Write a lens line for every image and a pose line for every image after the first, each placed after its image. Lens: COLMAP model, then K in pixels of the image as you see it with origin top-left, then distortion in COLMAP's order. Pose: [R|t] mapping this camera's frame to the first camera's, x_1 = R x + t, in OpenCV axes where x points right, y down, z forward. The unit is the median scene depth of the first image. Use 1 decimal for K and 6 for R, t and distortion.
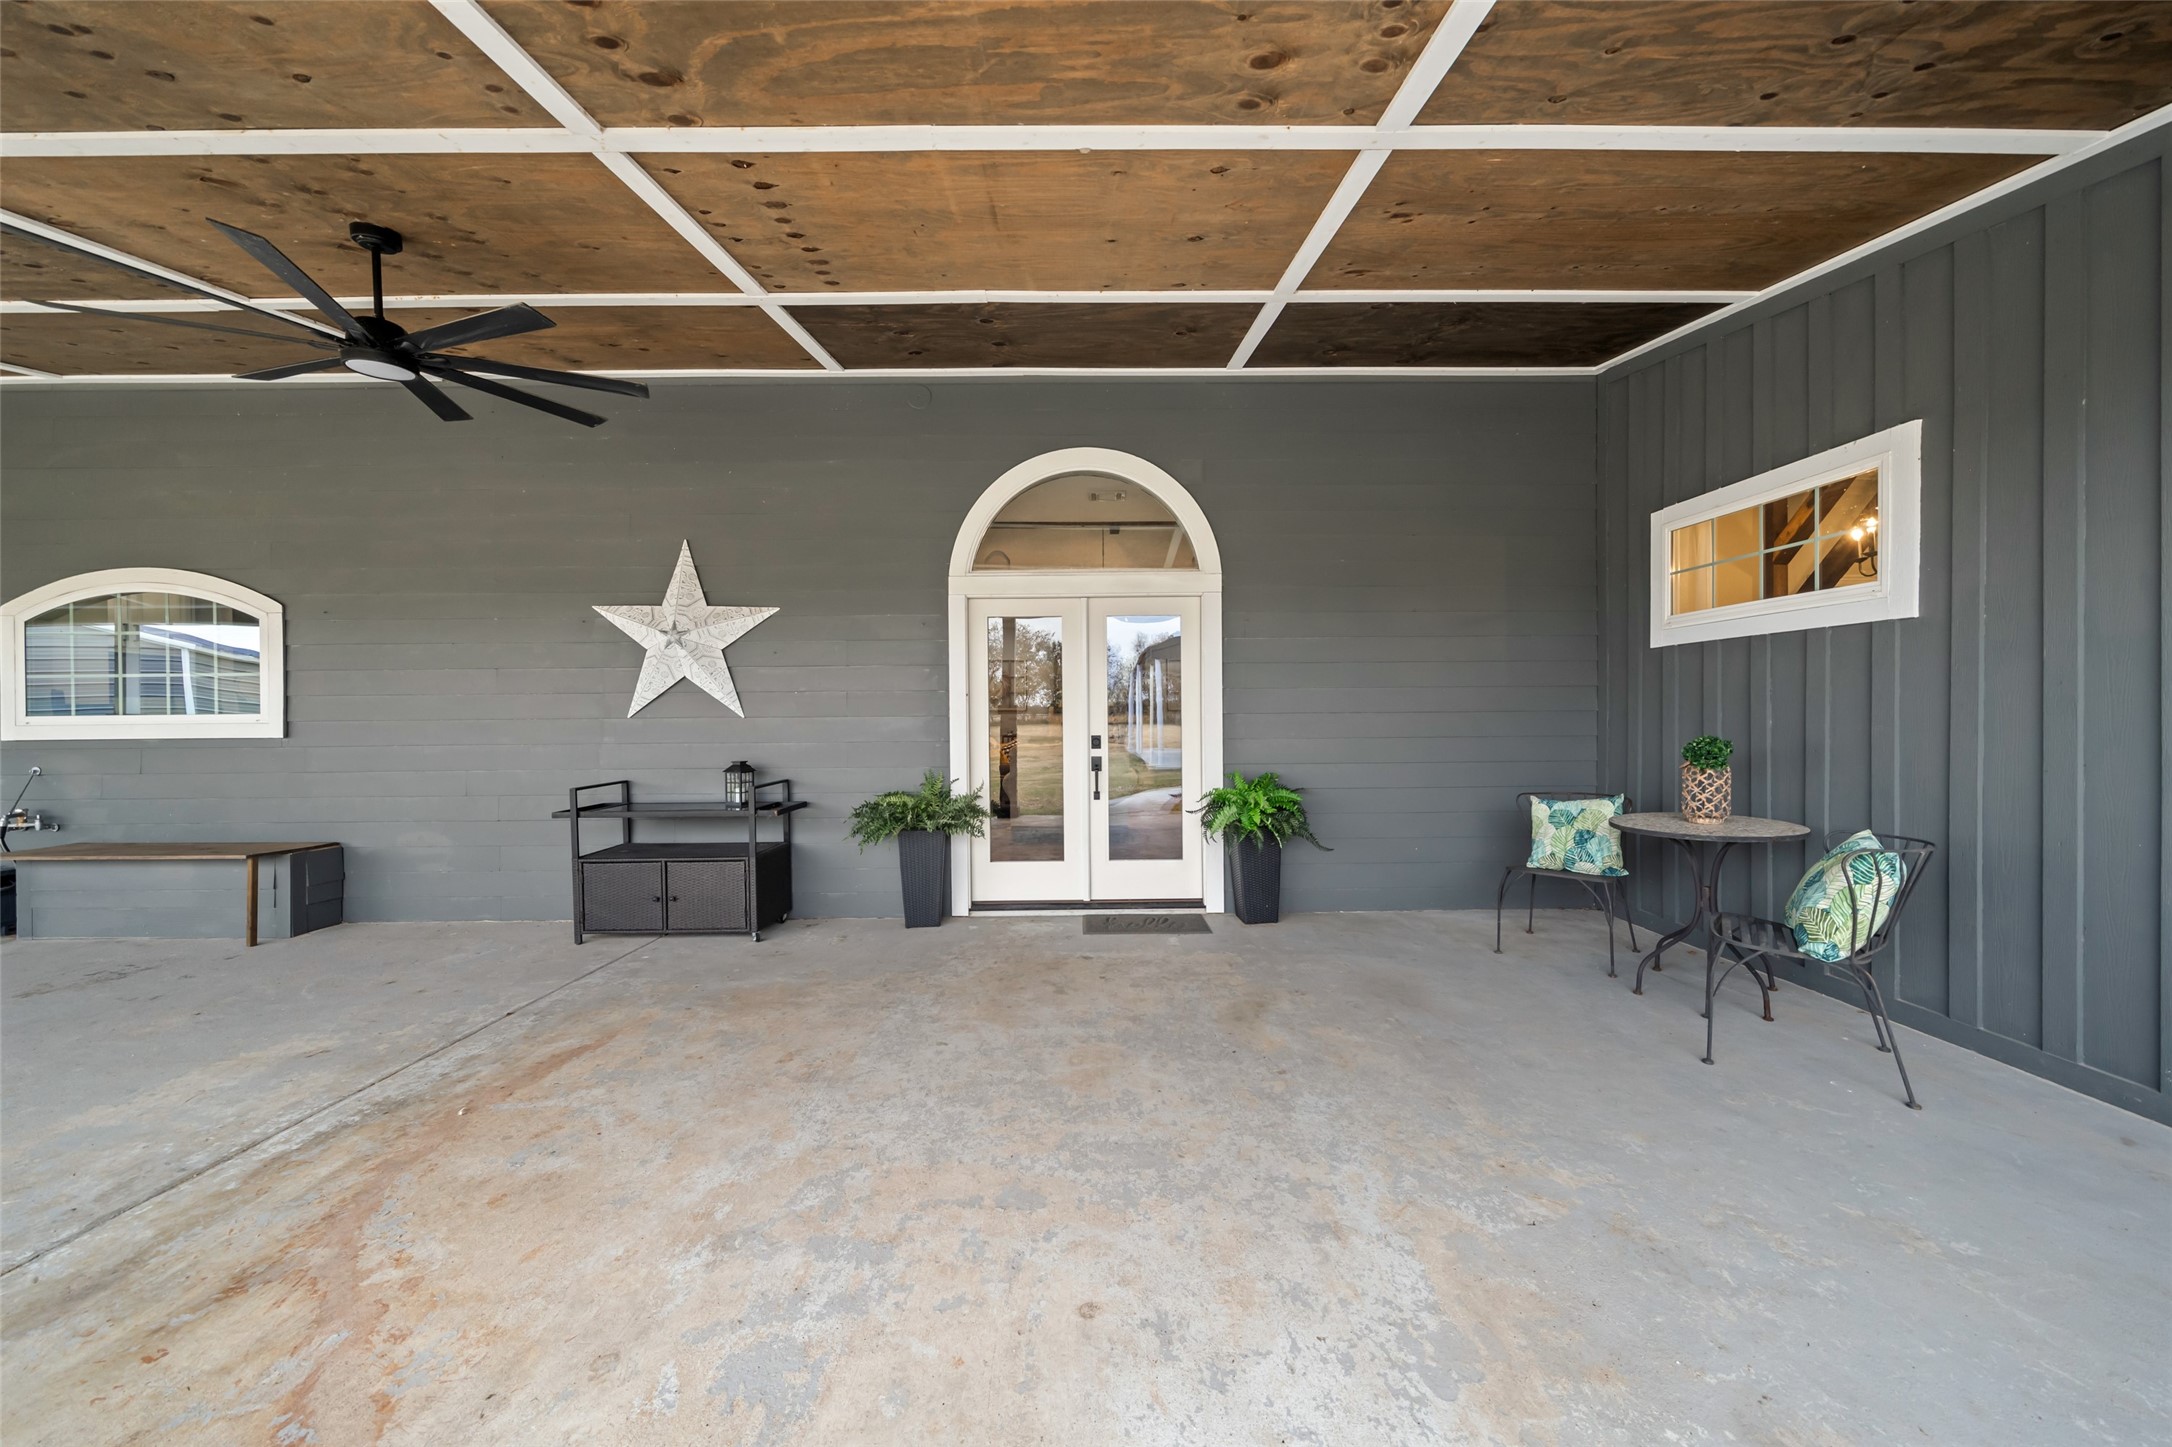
lens RADIAL K [[756.3, 0, 1100.2], [0, 756.3, 709.2], [0, 0, 1]] dist [-0.004523, -0.000727]
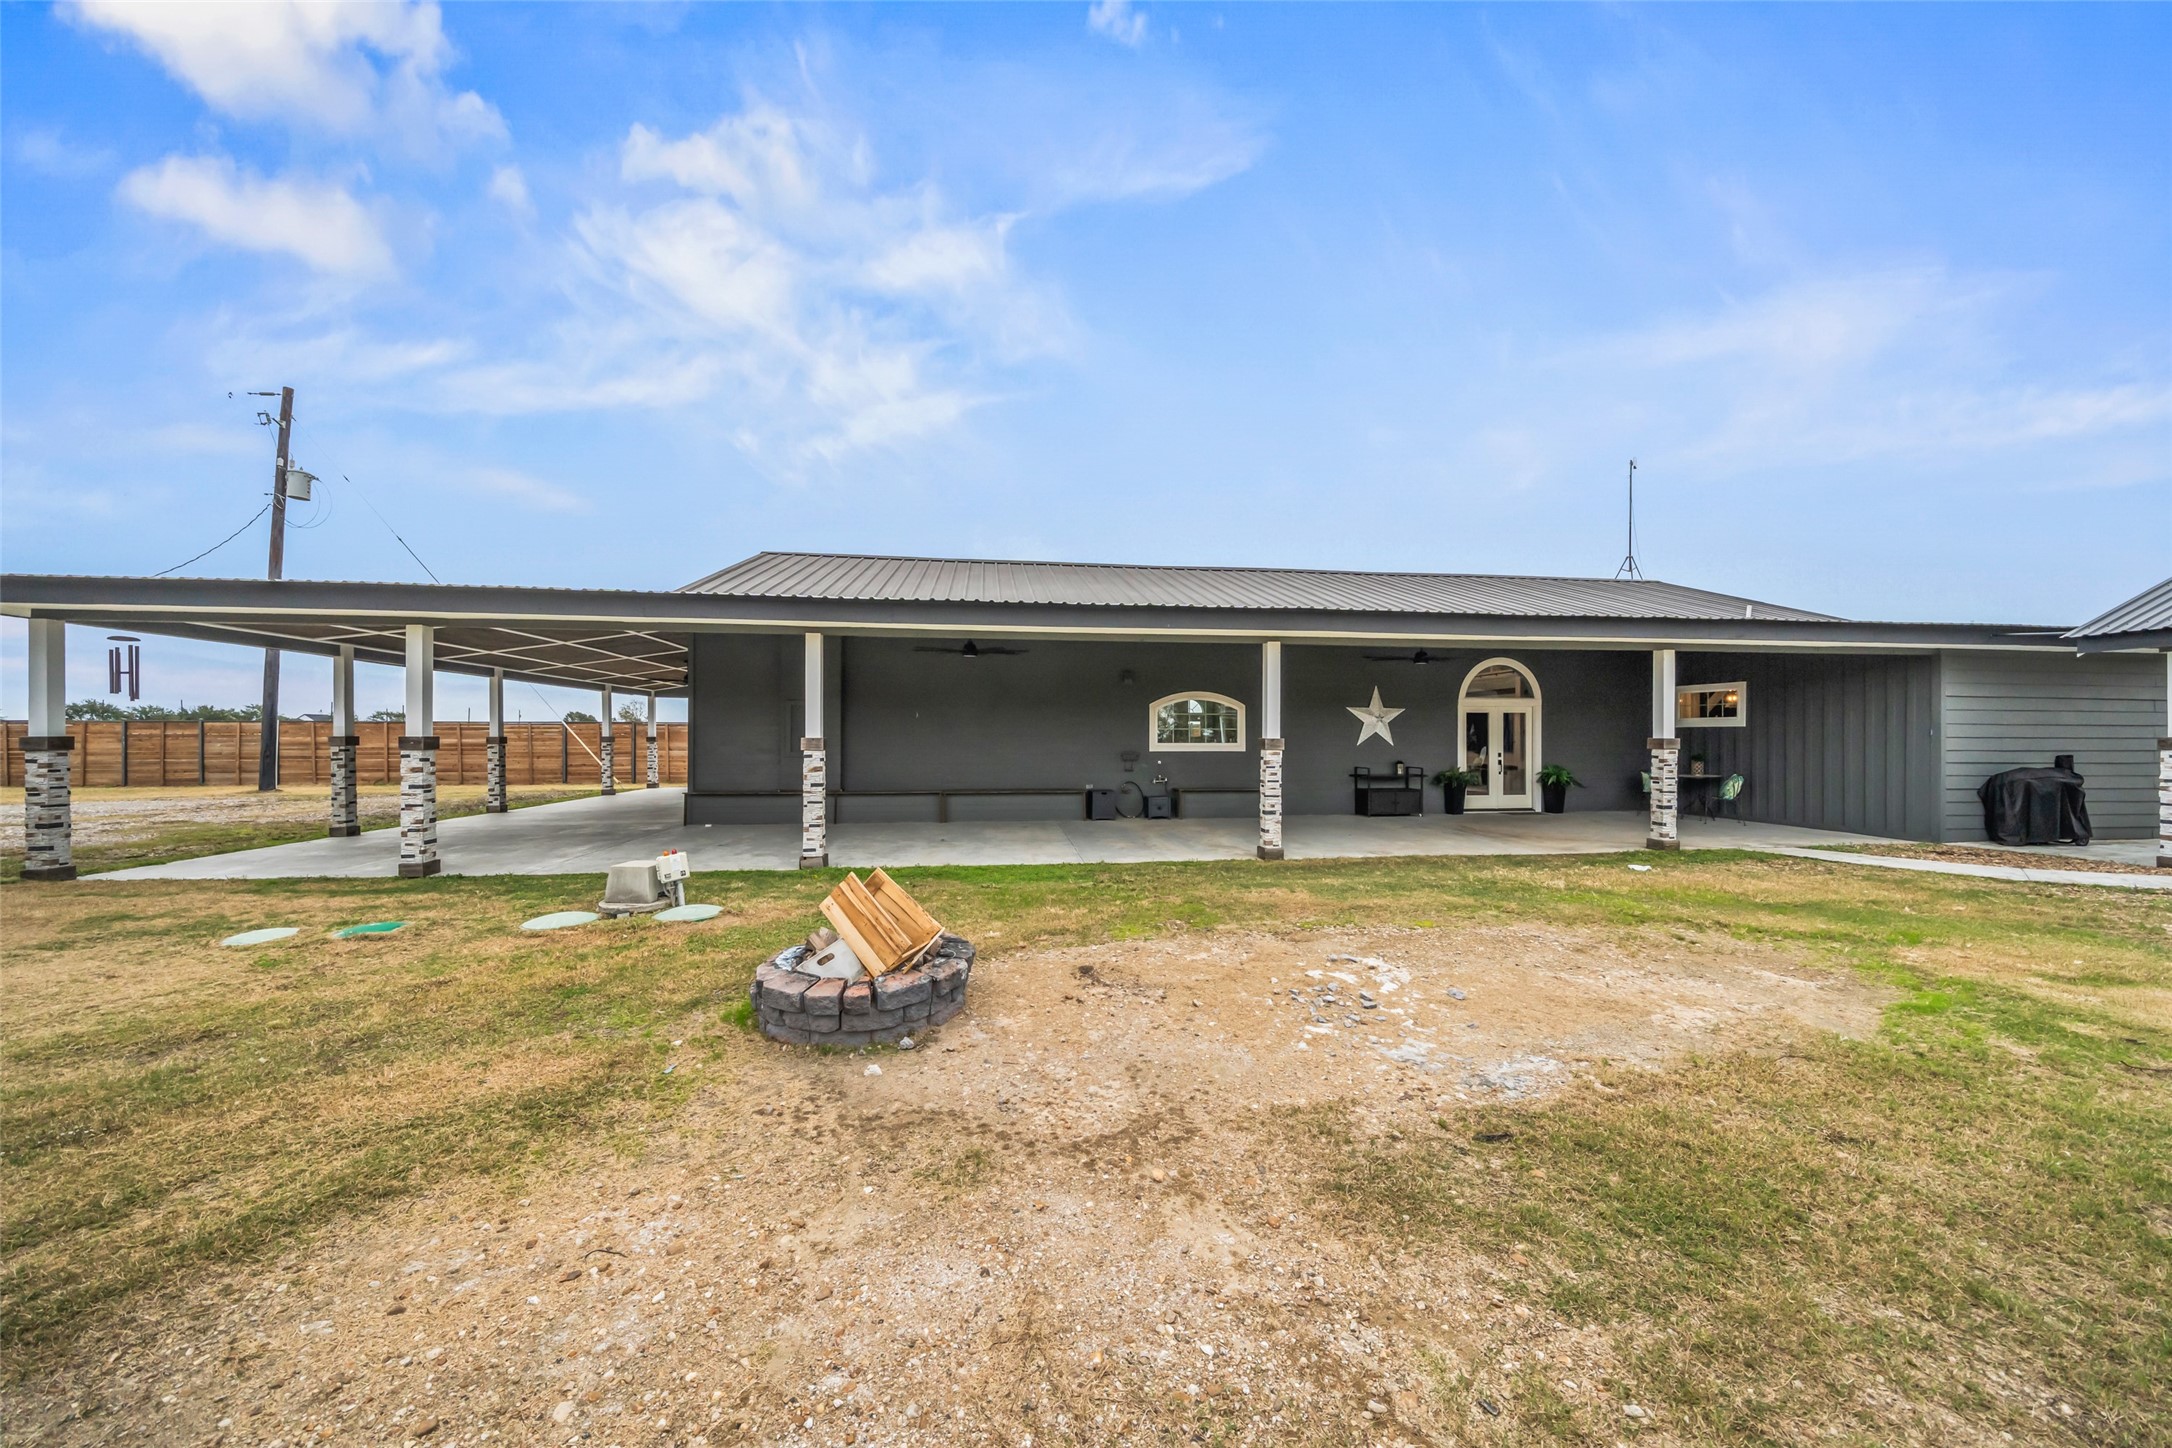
lens RADIAL K [[756.3, 0, 1080.8], [0, 756.3, 730.0], [0, 0, 1]] dist [-0.004523, -0.000727]
pose [[0.991034, 0.011085, 0.133152, -2.091056], [-0.010703, 0.999936, -0.003579, -0.026582], [-0.133183, 0.002121, 0.991089, -1.777800]]
